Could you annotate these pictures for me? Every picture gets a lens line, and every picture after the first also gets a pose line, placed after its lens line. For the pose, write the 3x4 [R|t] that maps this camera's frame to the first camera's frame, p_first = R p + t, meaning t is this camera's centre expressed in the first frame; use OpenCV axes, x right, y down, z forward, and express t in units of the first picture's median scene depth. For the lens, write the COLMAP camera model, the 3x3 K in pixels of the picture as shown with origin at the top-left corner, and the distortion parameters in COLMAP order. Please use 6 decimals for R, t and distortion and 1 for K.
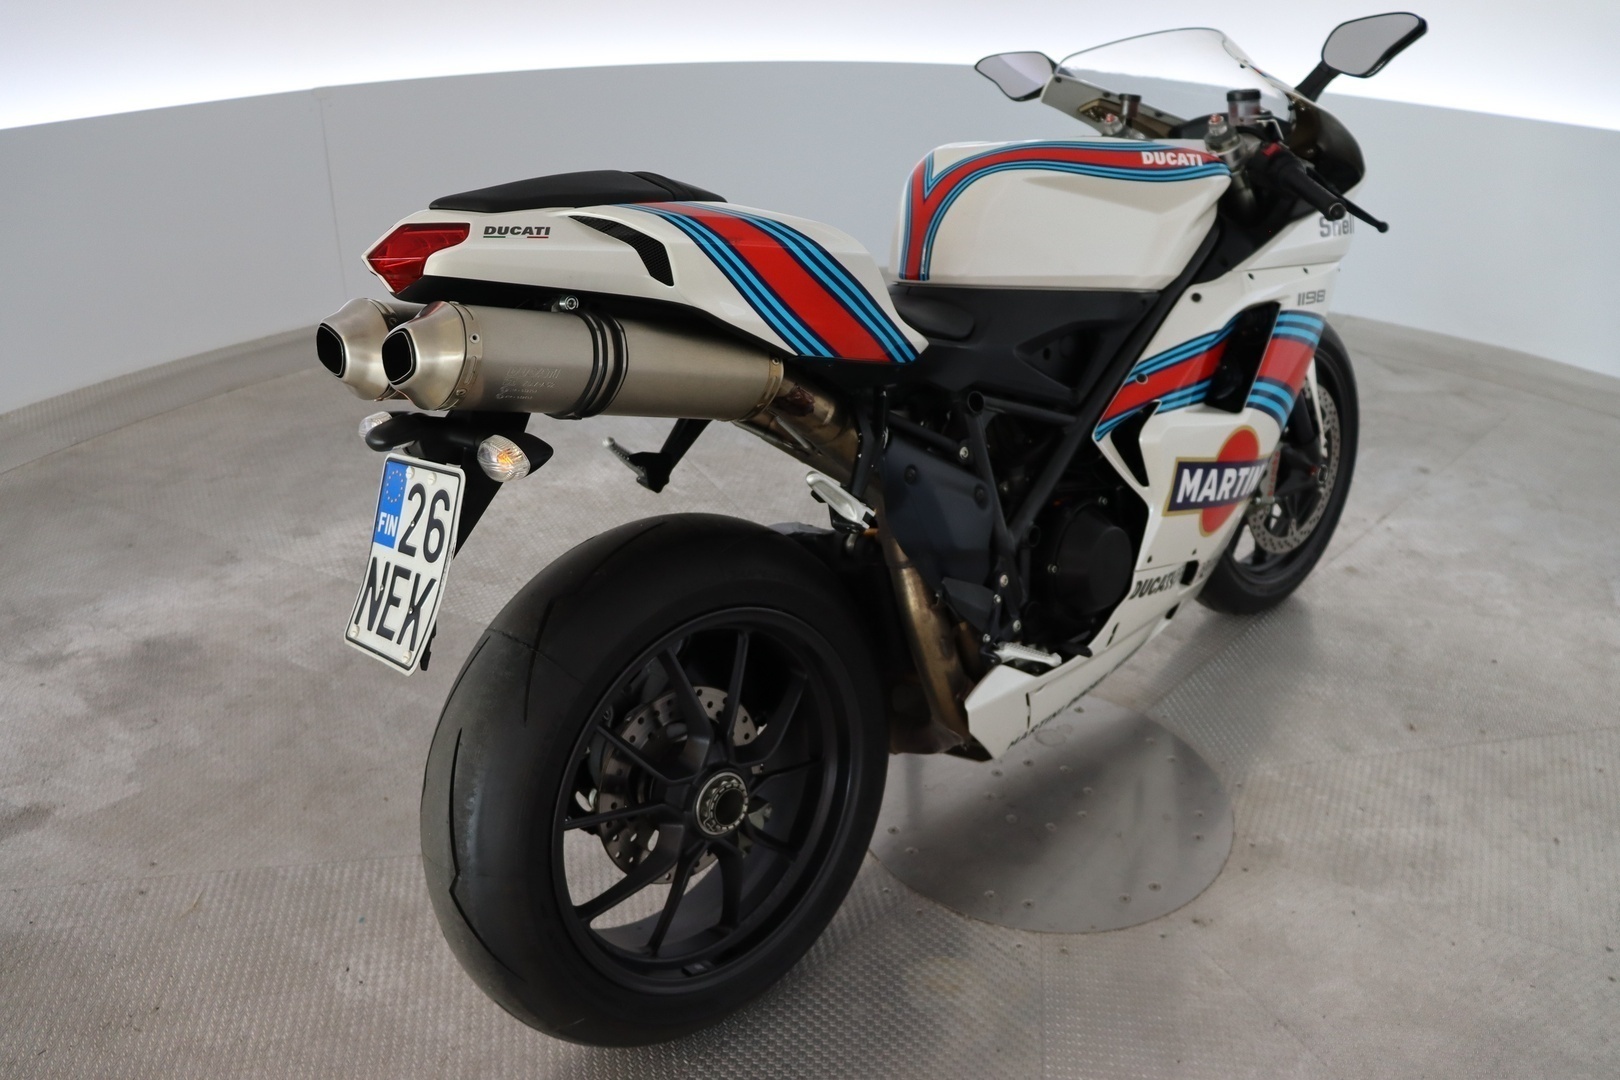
lens RADIAL K [[1385.7, 0, 821.1], [0, 1385.7, 513.8], [0, 0, 1]] dist [-0.171873, 0.169668]
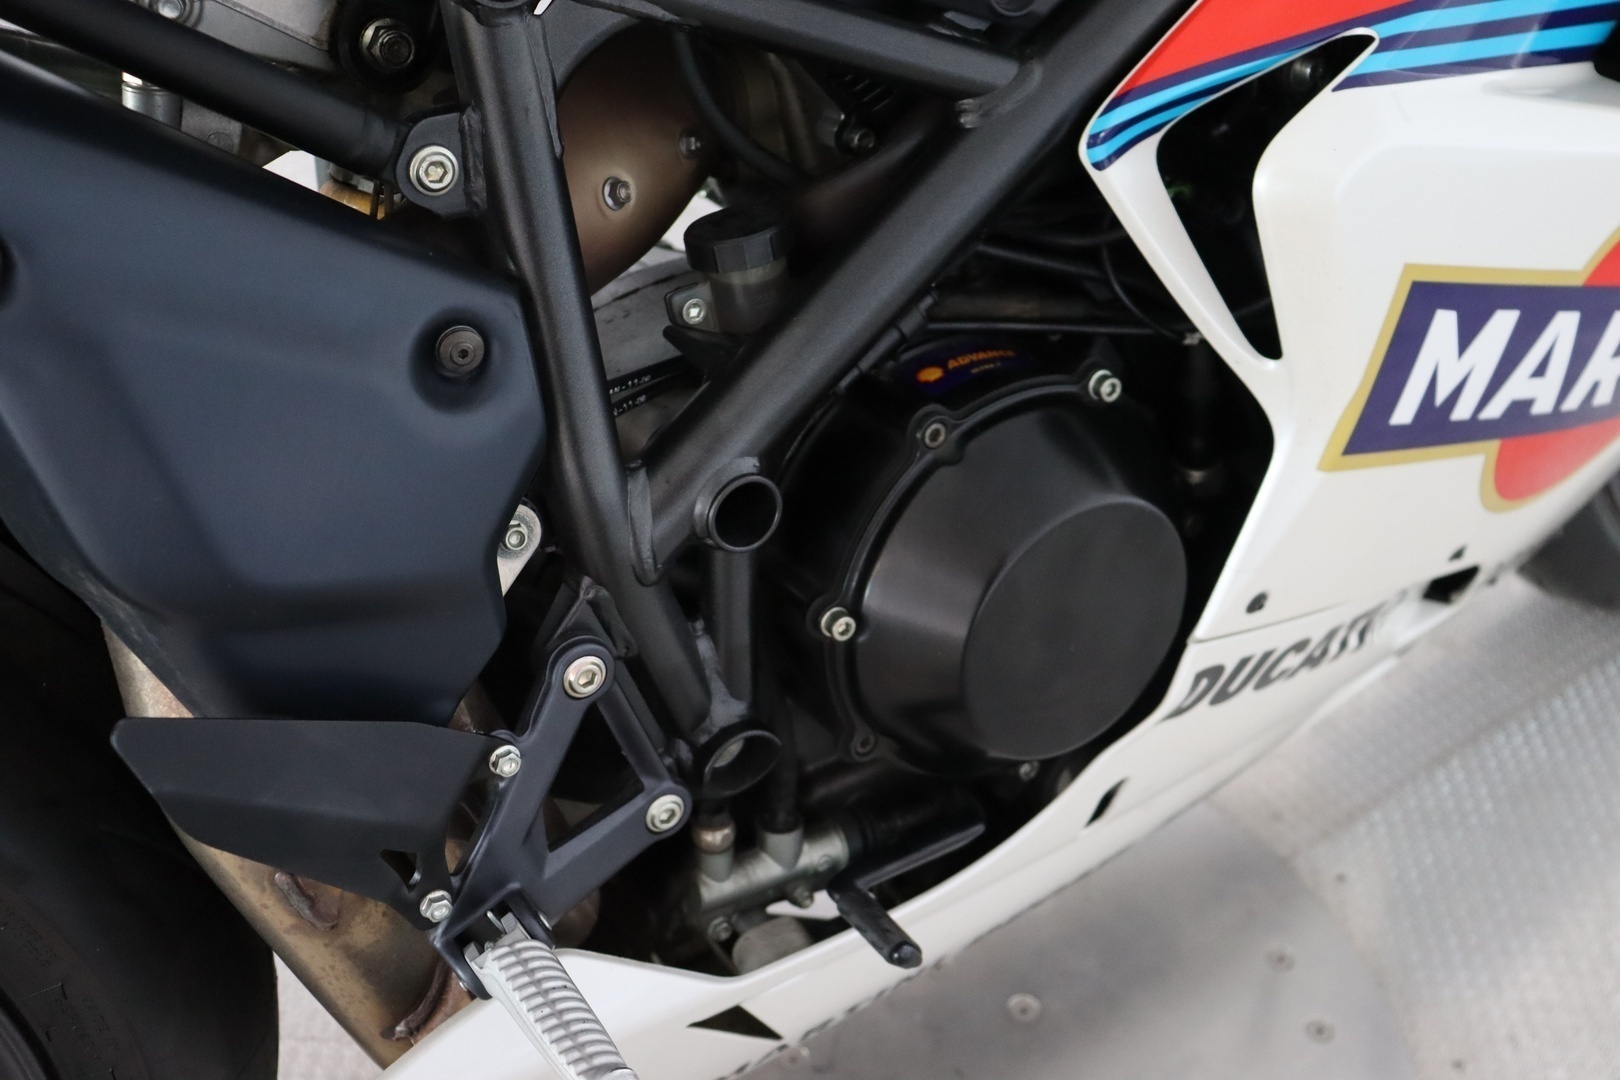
lens RADIAL K [[1648.5, 0, 810.0], [0, 1648.5, 540.0], [0, 0, 1]] dist [-0.120651, 0.195214]
pose [[0.972300, 0.151297, -0.178161, 0.225969], [-0.105981, 0.964747, 0.240897, -0.056589], [0.208327, -0.215343, 0.954058, 0.715716]]
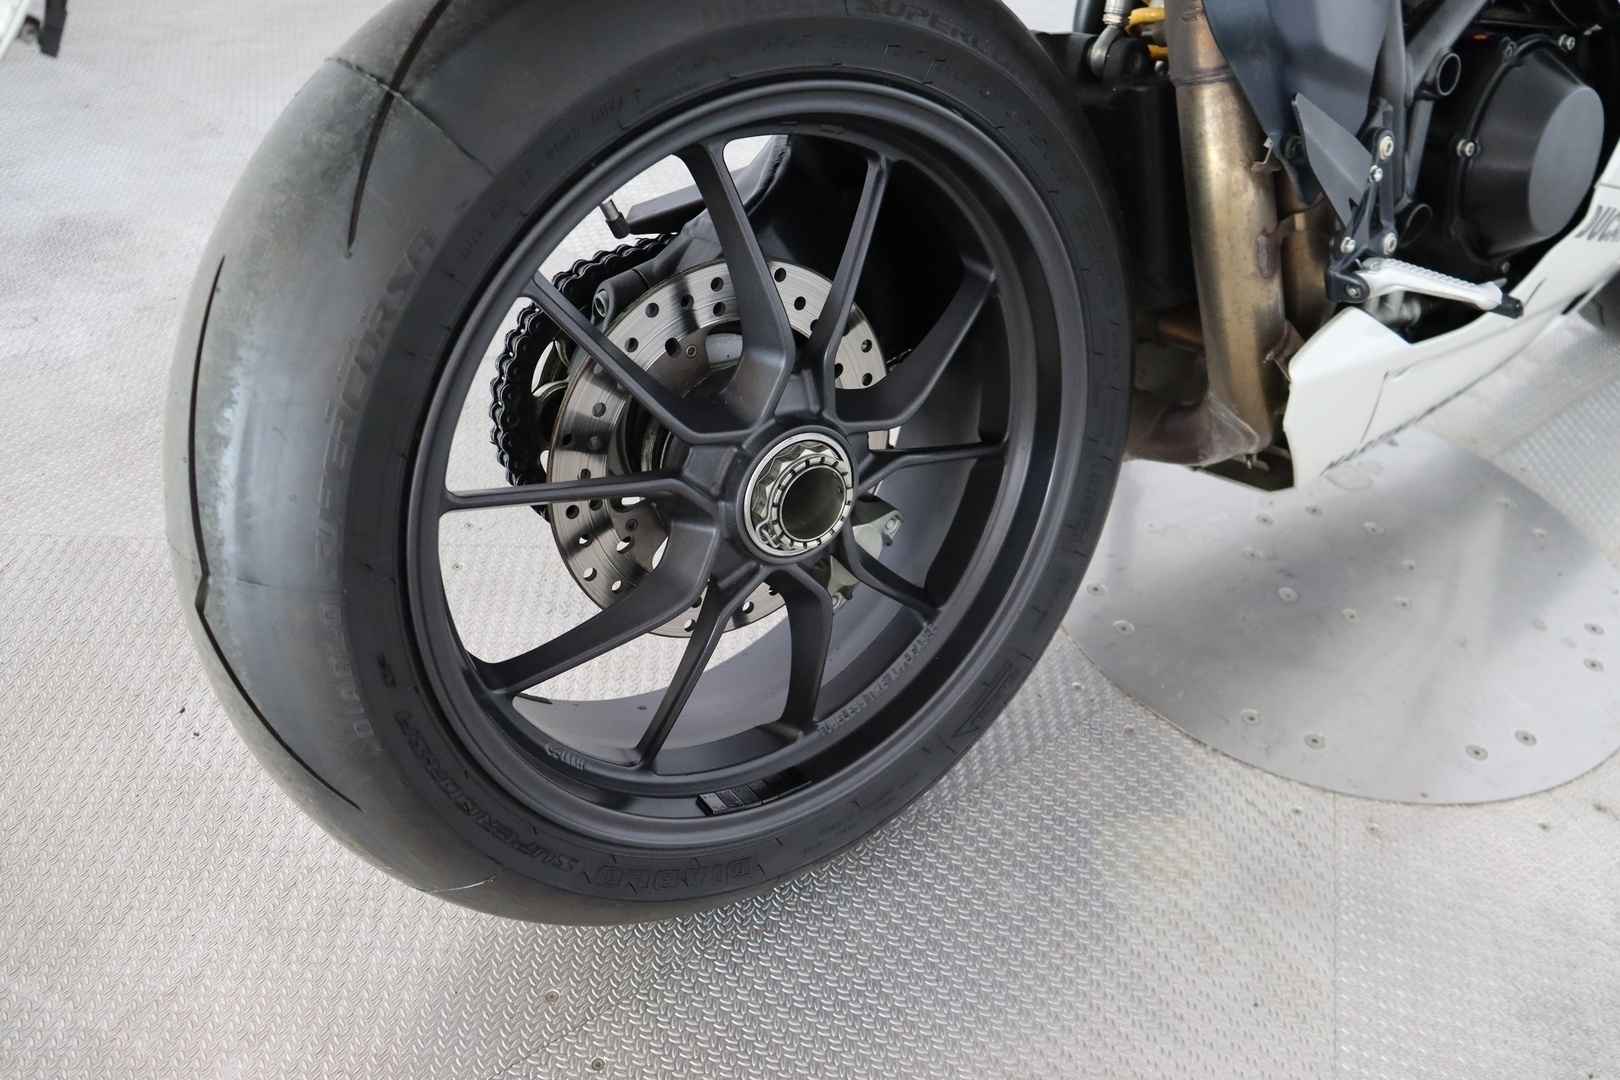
lens RADIAL K [[1385.7, 0, 821.1], [0, 1385.7, 513.8], [0, 0, 1]] dist [-0.171873, 0.169668]
pose [[0.987987, 0.114910, -0.103335, -0.010469], [-0.094097, 0.977729, 0.187592, 0.108996], [0.122590, -0.175615, 0.976796, 0.453141]]
